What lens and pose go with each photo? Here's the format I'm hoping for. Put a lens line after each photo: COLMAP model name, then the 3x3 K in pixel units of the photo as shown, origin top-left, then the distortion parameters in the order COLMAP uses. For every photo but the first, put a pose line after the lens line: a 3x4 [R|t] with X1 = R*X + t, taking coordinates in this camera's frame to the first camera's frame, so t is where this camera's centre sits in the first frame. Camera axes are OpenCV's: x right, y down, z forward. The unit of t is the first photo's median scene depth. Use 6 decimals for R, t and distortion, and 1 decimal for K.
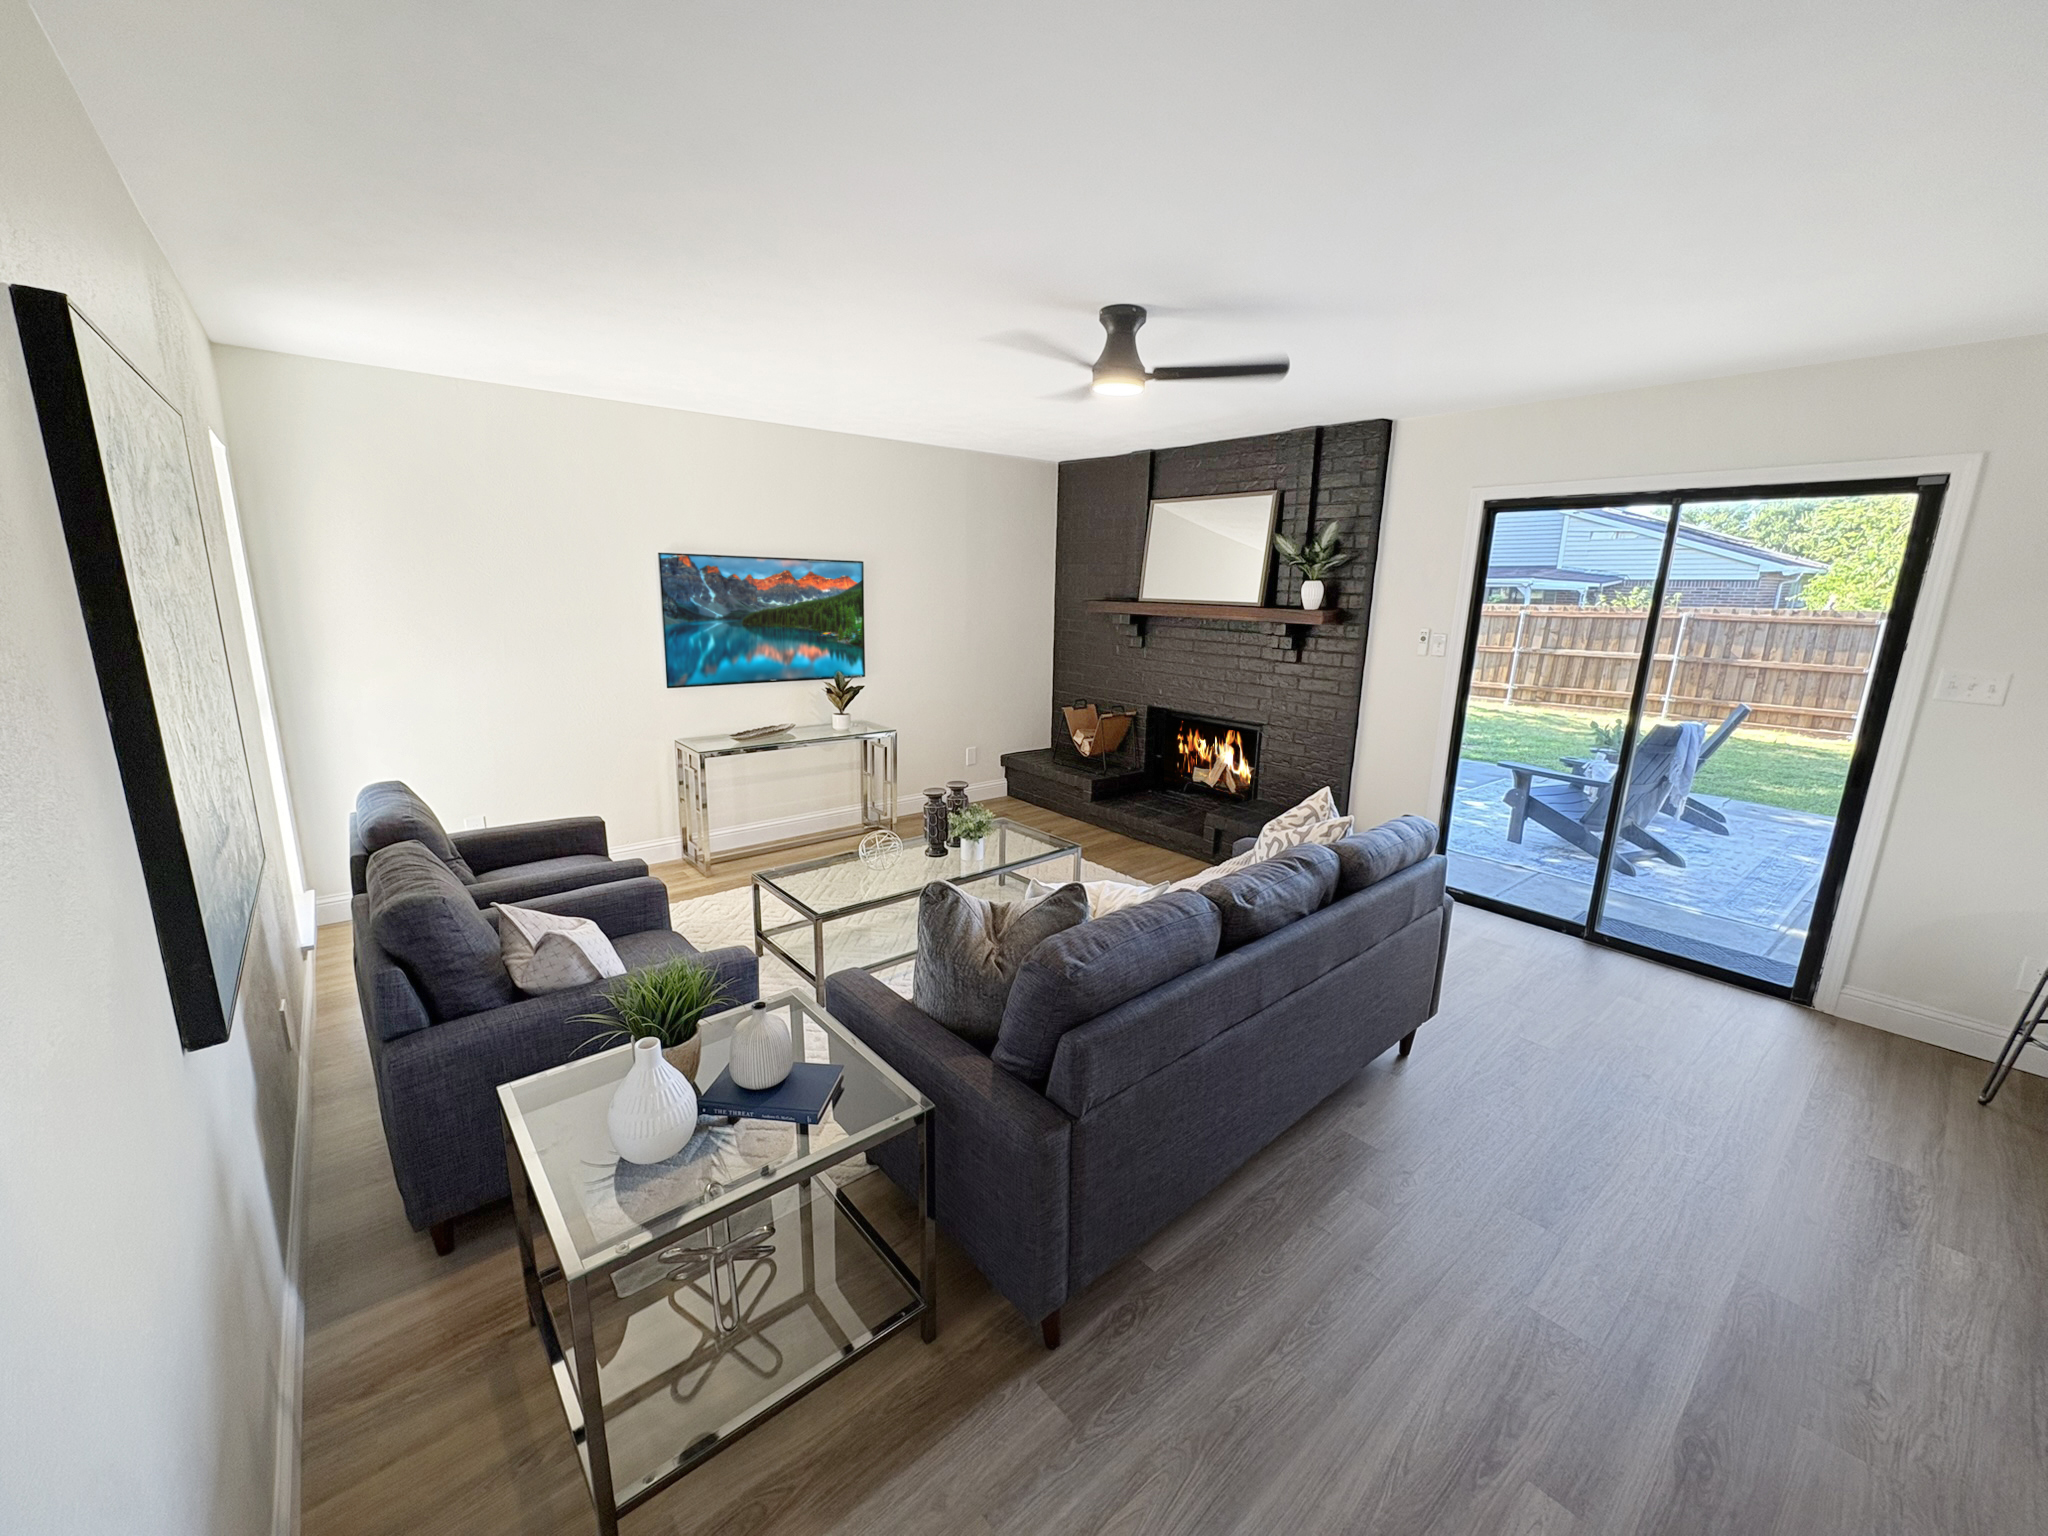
lens RADIAL K [[813.7, 0, 1015.5], [0, 813.7, 780.8], [0, 0, 1]] dist [-0.001069, 0.000321]
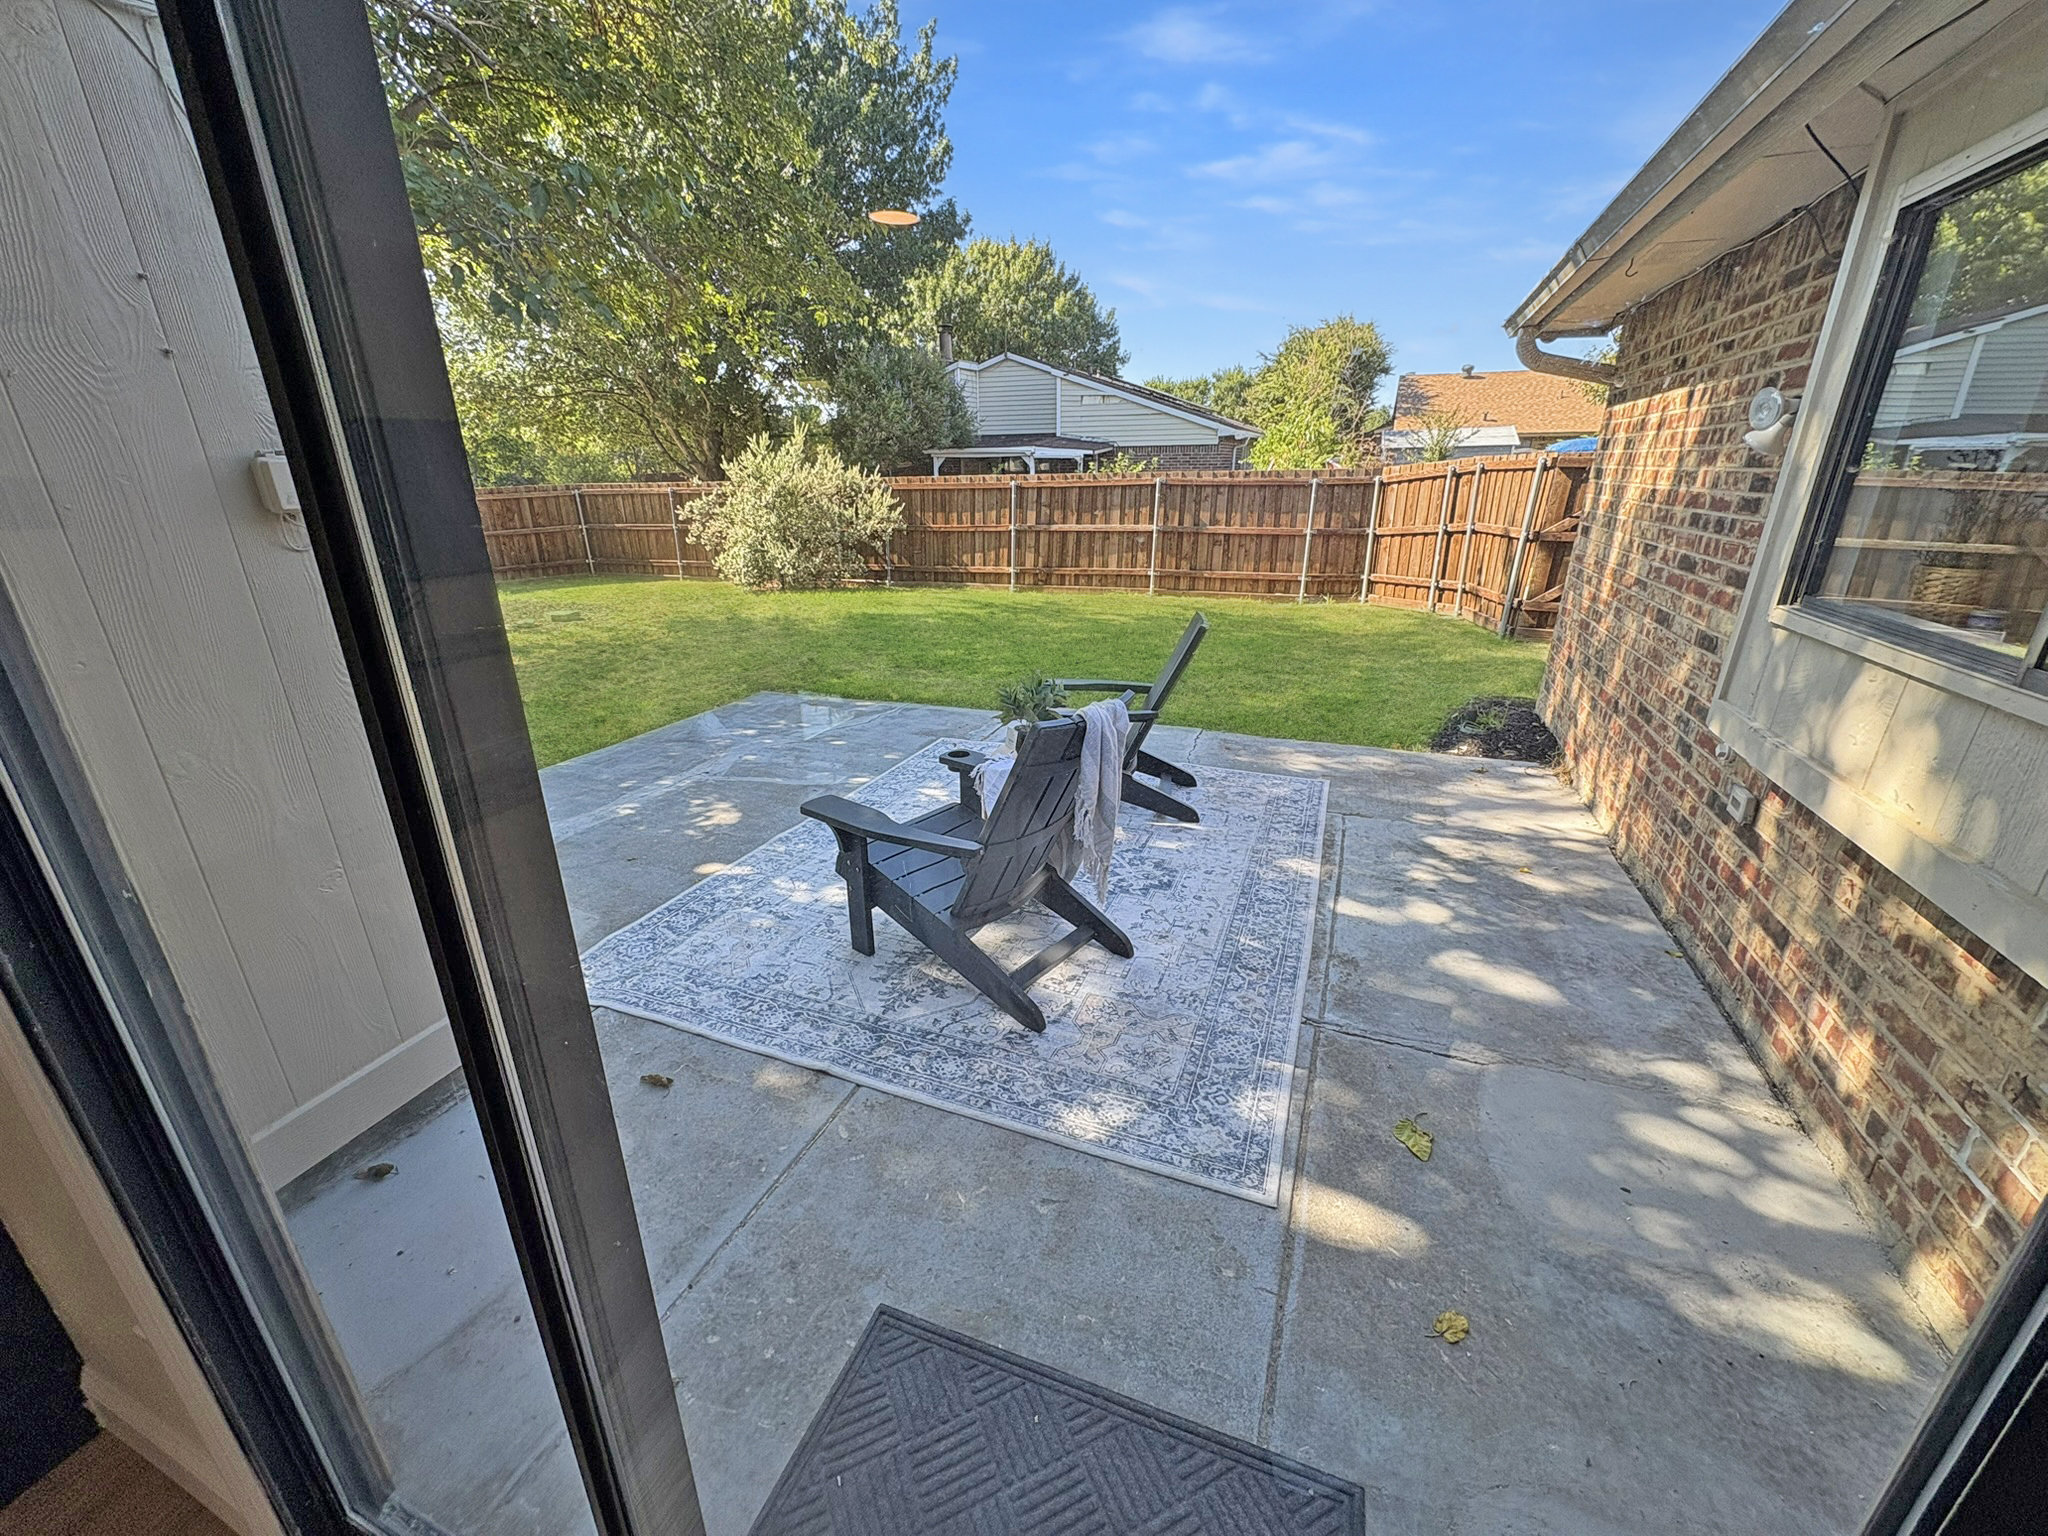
lens RADIAL K [[813.7, 0, 1017.9], [0, 813.7, 787.3], [0, 0, 1]] dist [-0.001069, 0.000321]
pose [[0.878765, -0.195518, 0.435368, 0.189624], [0.132916, 0.976403, 0.170207, -0.036824], [-0.458373, -0.091704, 0.884016, 0.197991]]
